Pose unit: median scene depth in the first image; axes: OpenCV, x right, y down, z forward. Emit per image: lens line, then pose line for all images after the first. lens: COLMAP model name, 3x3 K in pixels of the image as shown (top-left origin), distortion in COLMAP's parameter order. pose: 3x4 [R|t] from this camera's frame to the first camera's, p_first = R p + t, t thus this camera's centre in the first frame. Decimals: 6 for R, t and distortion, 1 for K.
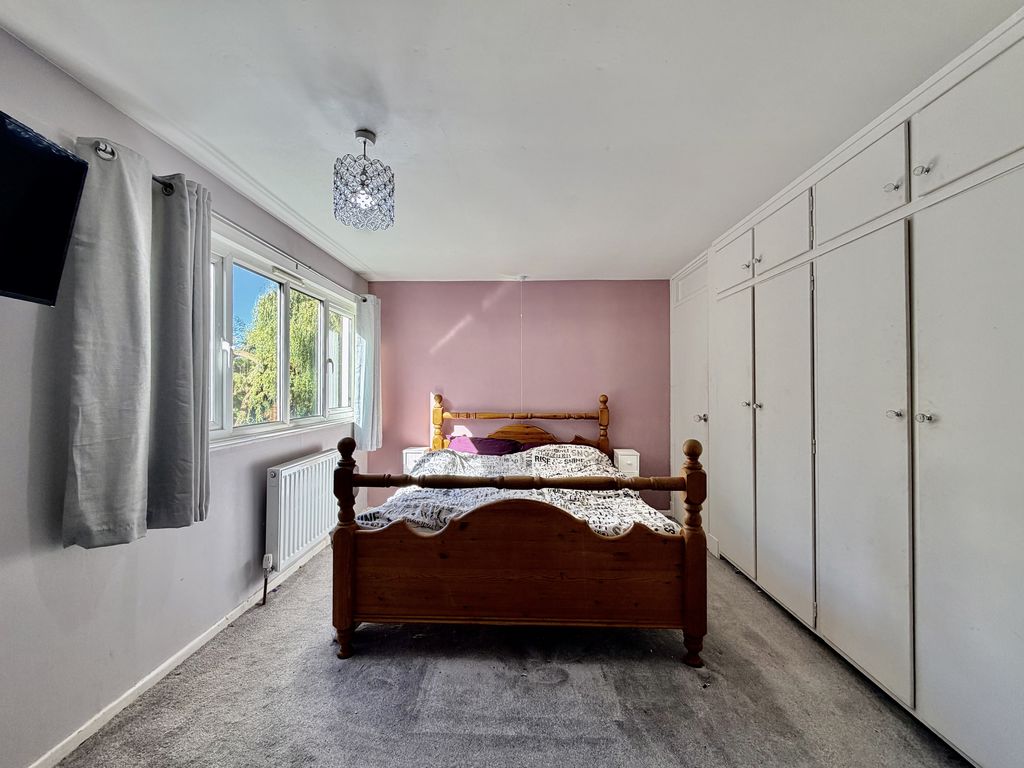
lens RADIAL K [[409.5, 0, 511.5], [0, 409.5, 383.8], [0, 0, 1]] dist [-0.001016, 0.000462]
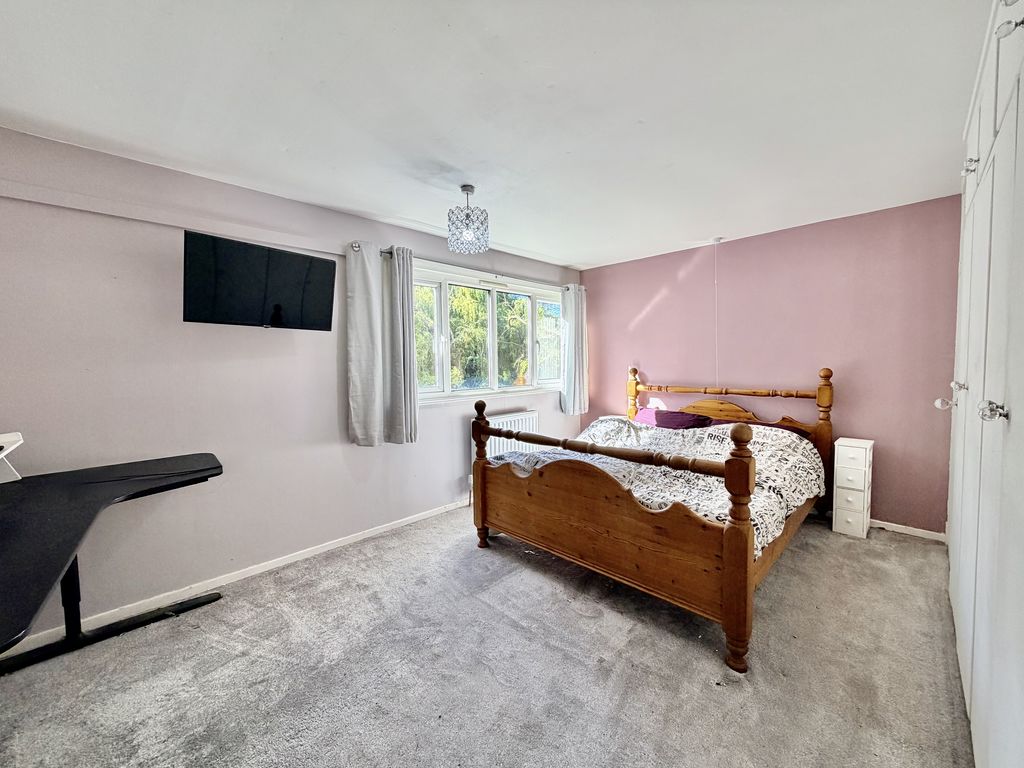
lens RADIAL K [[409.5, 0, 526.9], [0, 409.5, 382.5], [0, 0, 1]] dist [-0.001016, 0.000462]
pose [[0.740745, 0.023216, -0.671385, 0.681921], [0.023578, 0.997888, 0.060520, -0.015439], [0.671372, -0.060660, 0.738634, 0.046751]]
